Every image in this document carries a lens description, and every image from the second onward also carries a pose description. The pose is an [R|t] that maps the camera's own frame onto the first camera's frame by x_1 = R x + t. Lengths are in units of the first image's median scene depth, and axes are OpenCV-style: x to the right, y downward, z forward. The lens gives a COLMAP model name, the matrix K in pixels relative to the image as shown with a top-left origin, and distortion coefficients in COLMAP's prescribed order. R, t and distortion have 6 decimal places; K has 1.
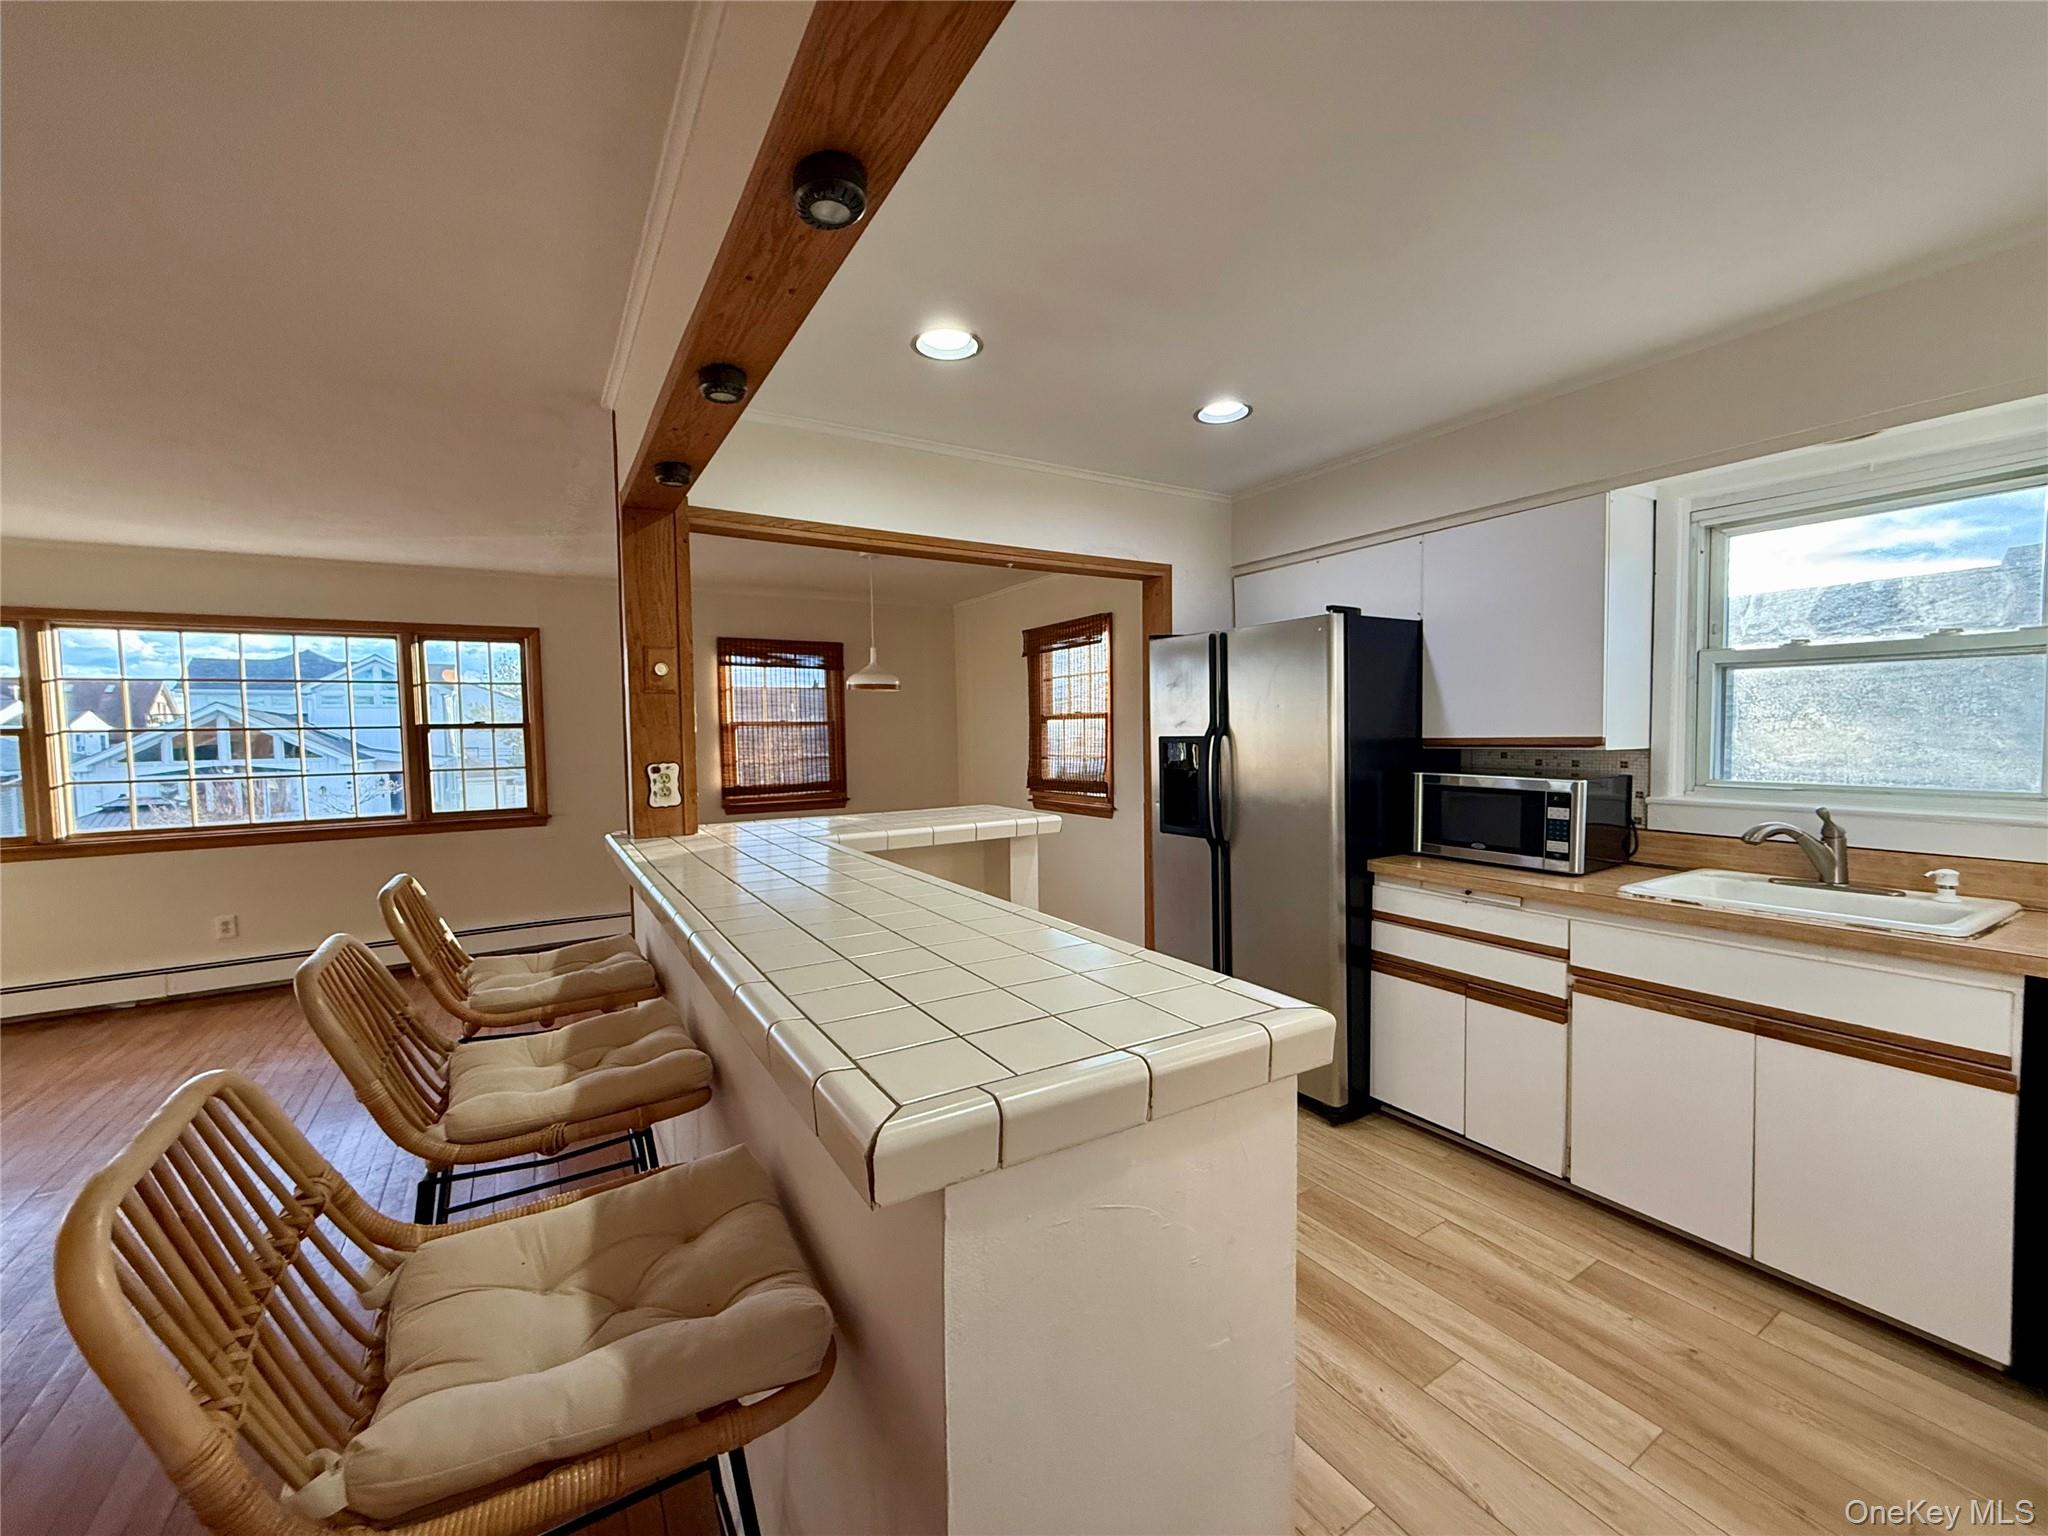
lens RADIAL K [[812.2, 0, 1017.8], [0, 812.2, 766.9], [0, 0, 1]] dist [-0.000818, 0.000178]
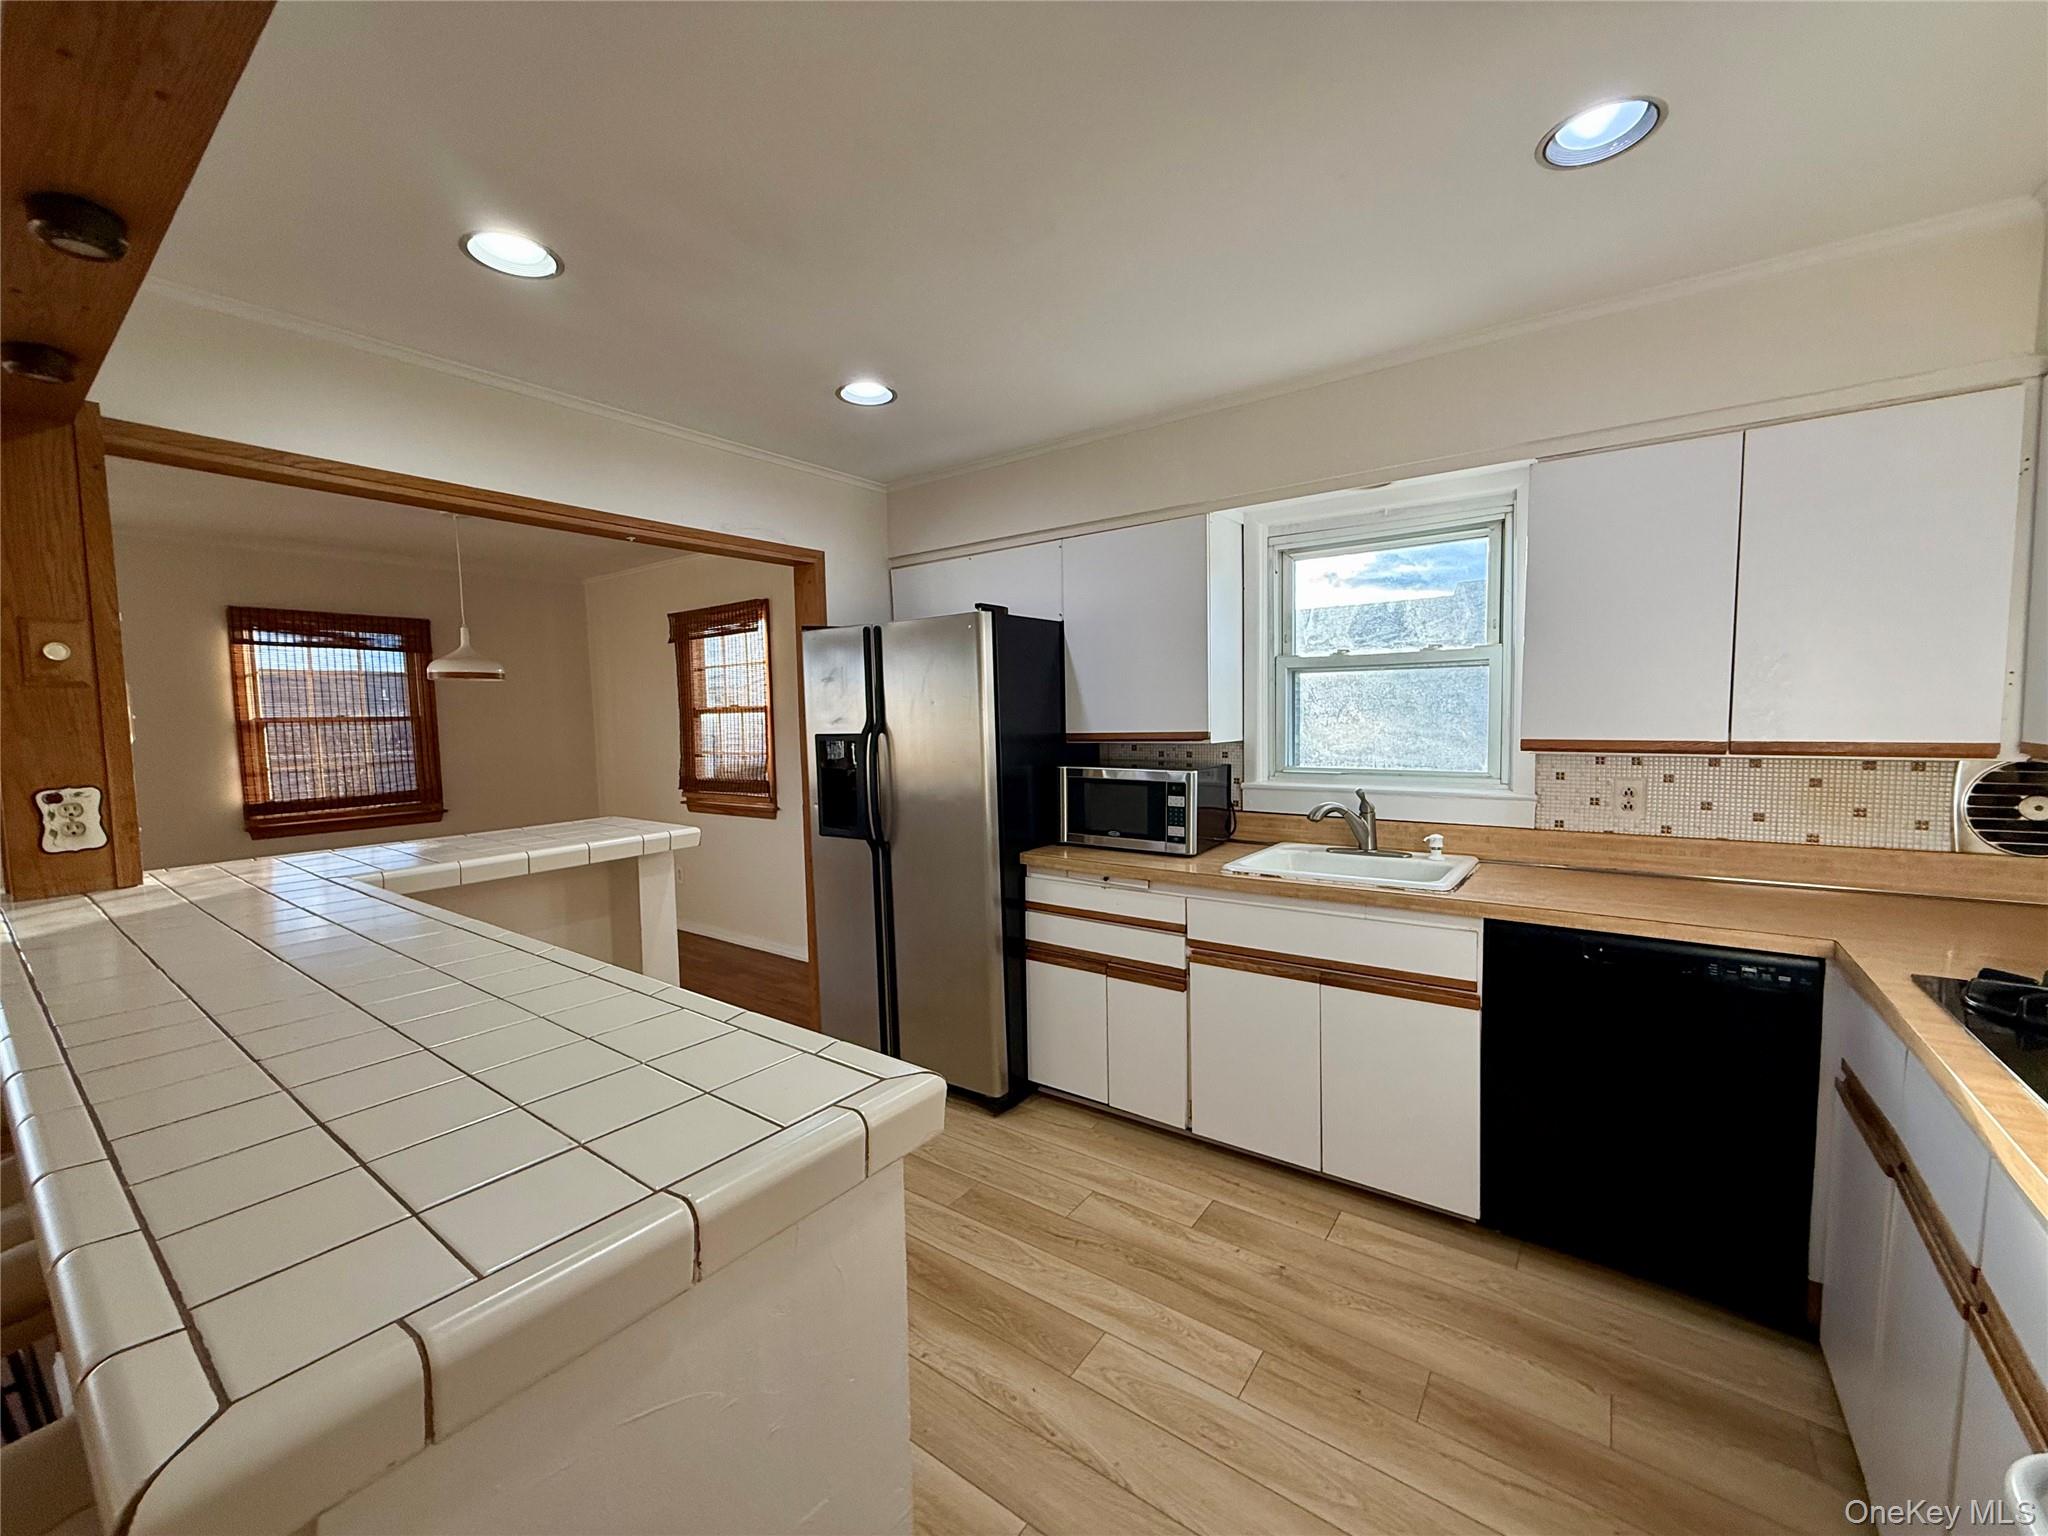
lens RADIAL K [[812.2, 0, 1019.0], [0, 812.2, 766.1], [0, 0, 1]] dist [-0.000818, 0.000178]
pose [[0.925476, -0.029259, 0.377675, 0.039512], [0.024323, 0.999545, 0.017832, -0.012276], [-0.378025, -0.007316, 0.925766, 0.044246]]
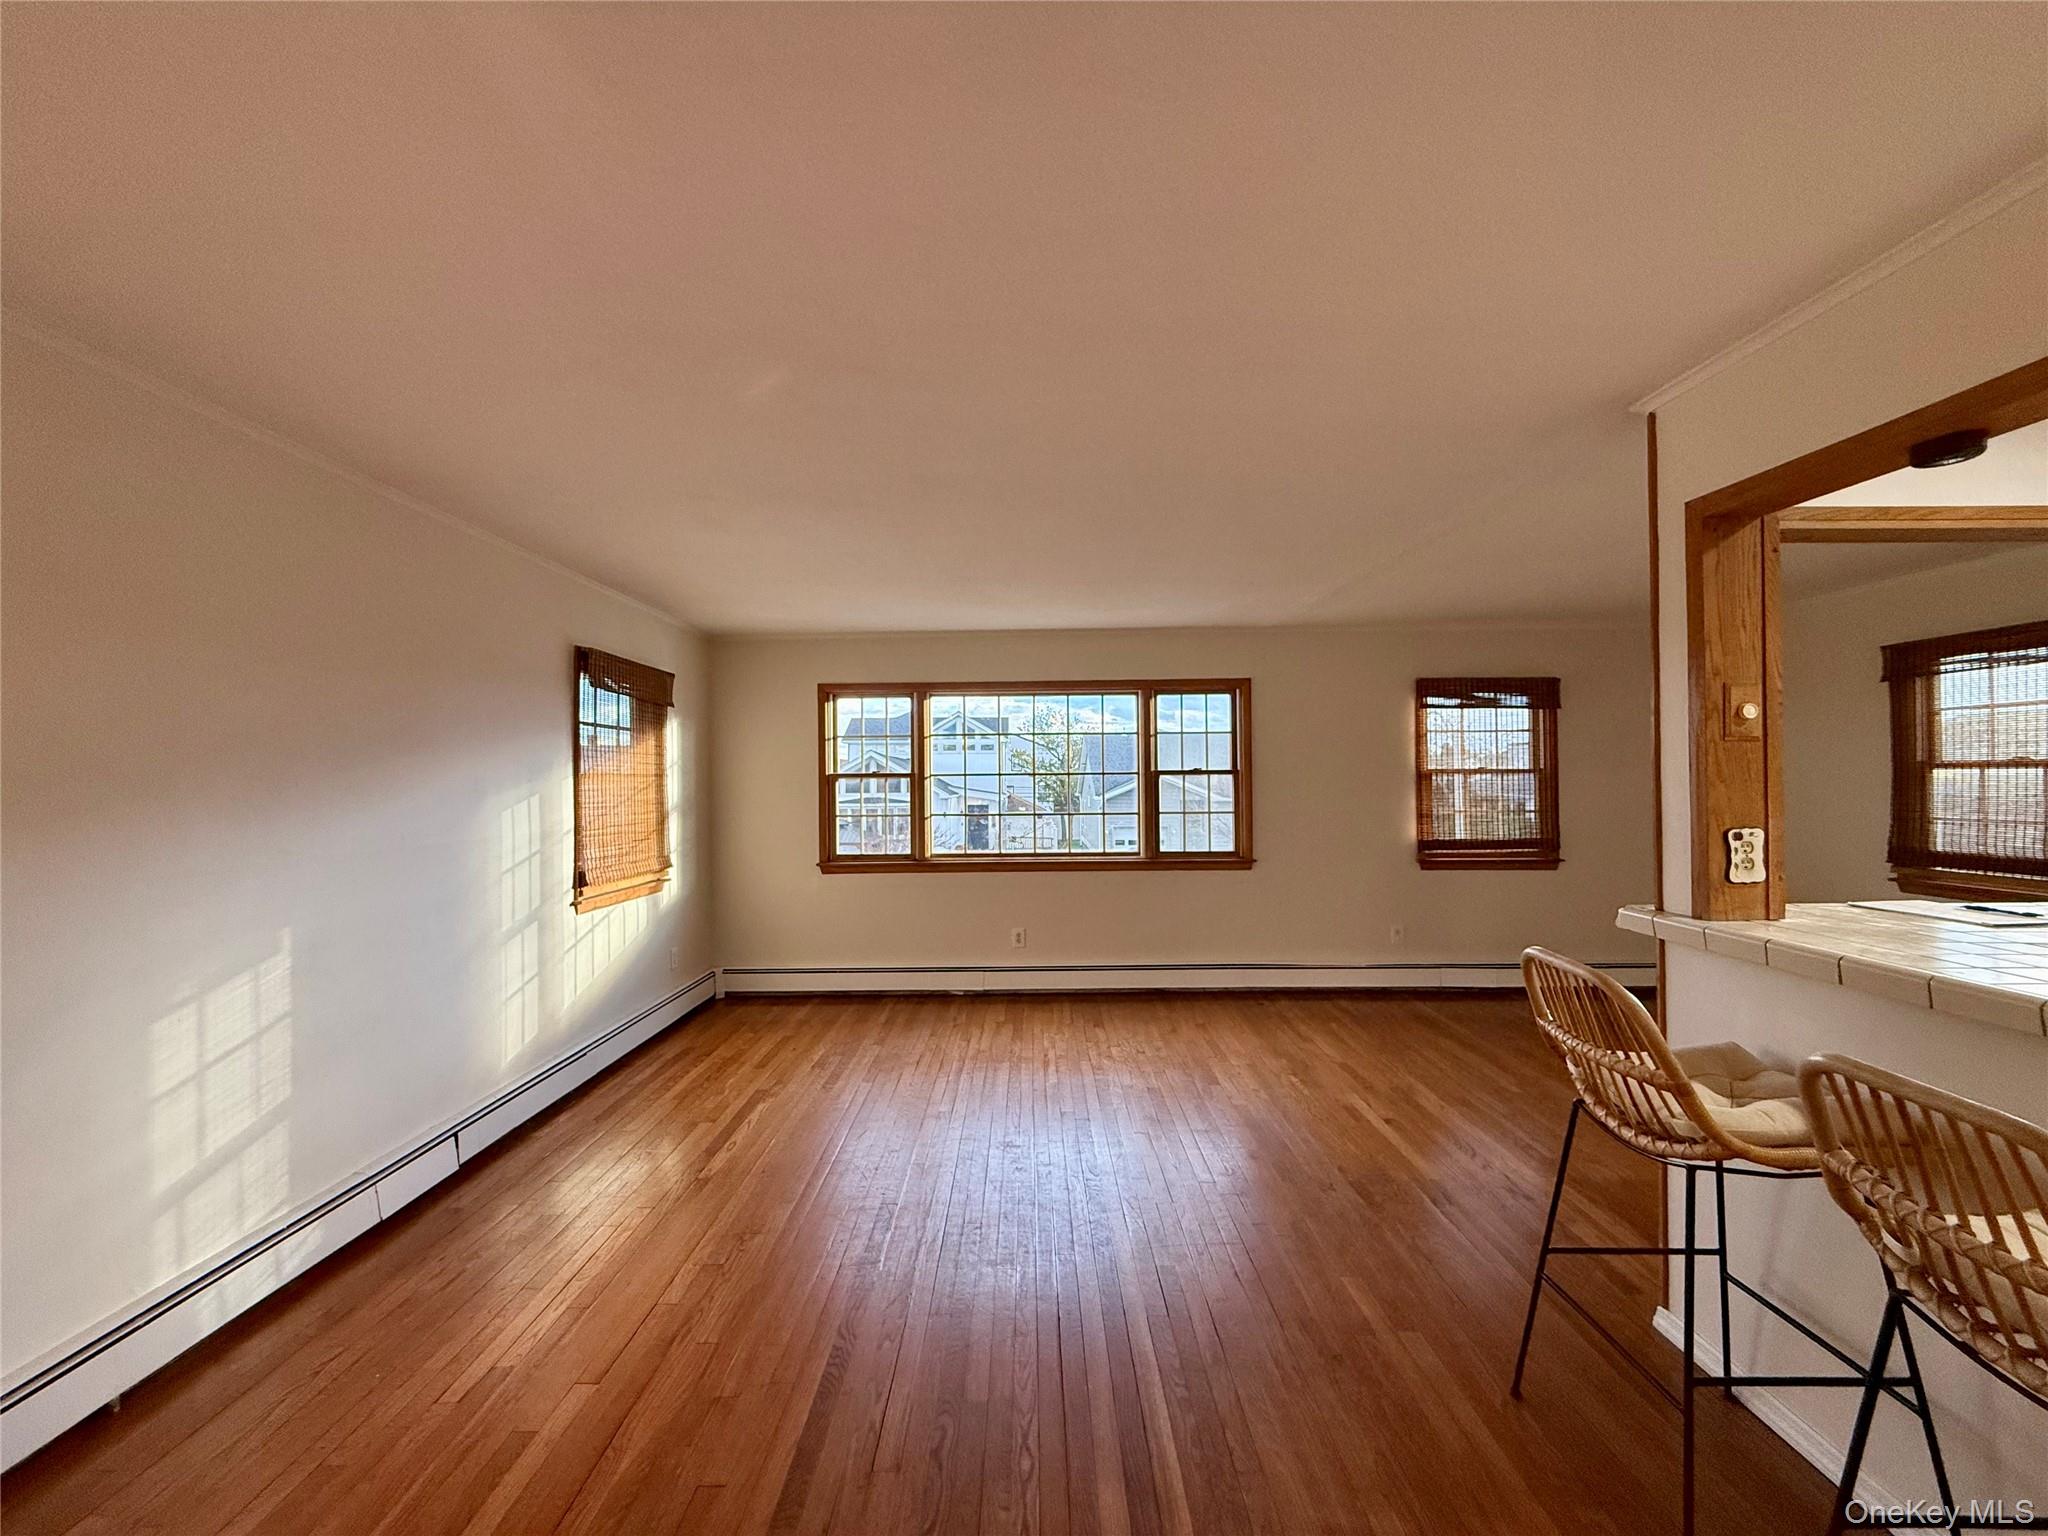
lens RADIAL K [[812.2, 0, 1018.7], [0, 812.2, 767.5], [0, 0, 1]] dist [-0.000818, 0.000178]
pose [[0.845495, 0.003363, -0.533973, -0.476984], [-0.031235, 0.998579, -0.043169, -0.005521], [0.533069, 0.053177, 0.844399, -0.045458]]
